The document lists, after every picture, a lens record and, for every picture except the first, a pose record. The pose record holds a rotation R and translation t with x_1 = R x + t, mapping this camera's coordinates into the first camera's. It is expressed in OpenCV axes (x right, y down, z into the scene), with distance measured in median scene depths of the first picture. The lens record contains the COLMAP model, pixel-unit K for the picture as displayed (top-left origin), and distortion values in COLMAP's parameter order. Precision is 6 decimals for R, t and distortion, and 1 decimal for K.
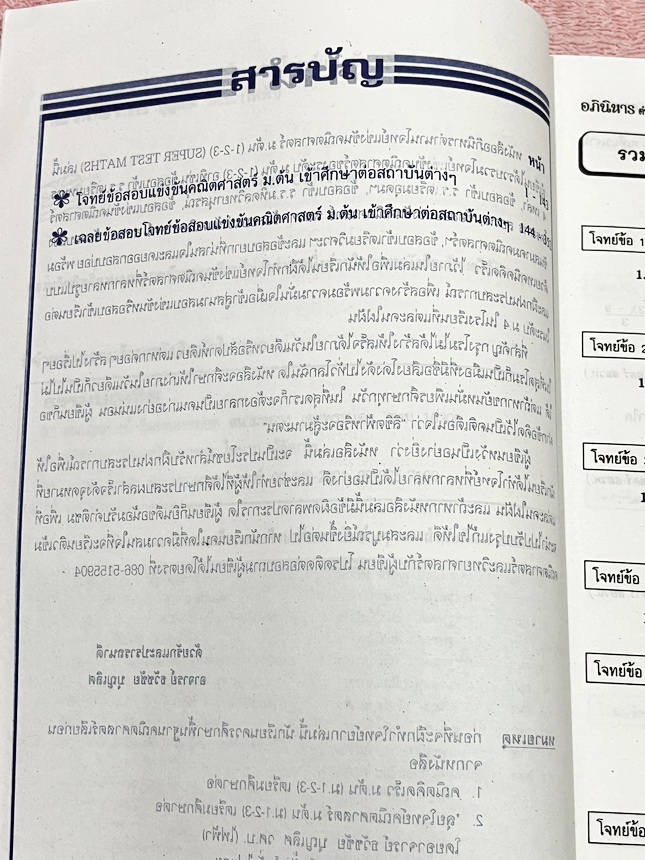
lens RADIAL K [[1285.9, 0, 322.5], [0, 1285.9, 430.0], [0, 0, 1]] dist [0.125455, -0.595585]
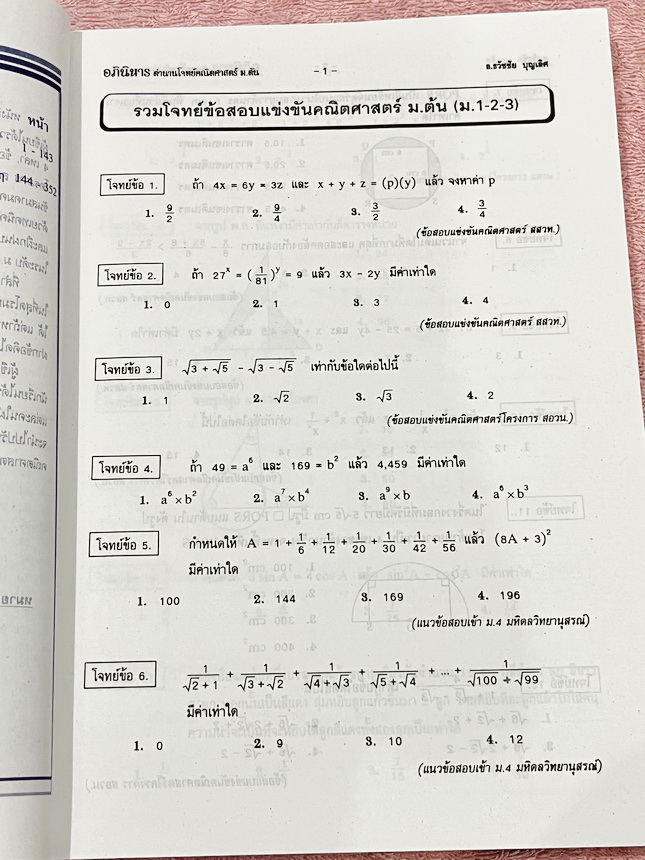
lens RADIAL K [[1285.9, 0, 322.5], [0, 1285.9, 430.0], [0, 0, 1]] dist [0.125455, -0.595585]
pose [[0.997632, -0.068704, -0.003027, 0.399231], [0.068712, 0.997633, 0.002481, 0.084566], [0.002850, -0.002683, 0.999992, -0.169633]]
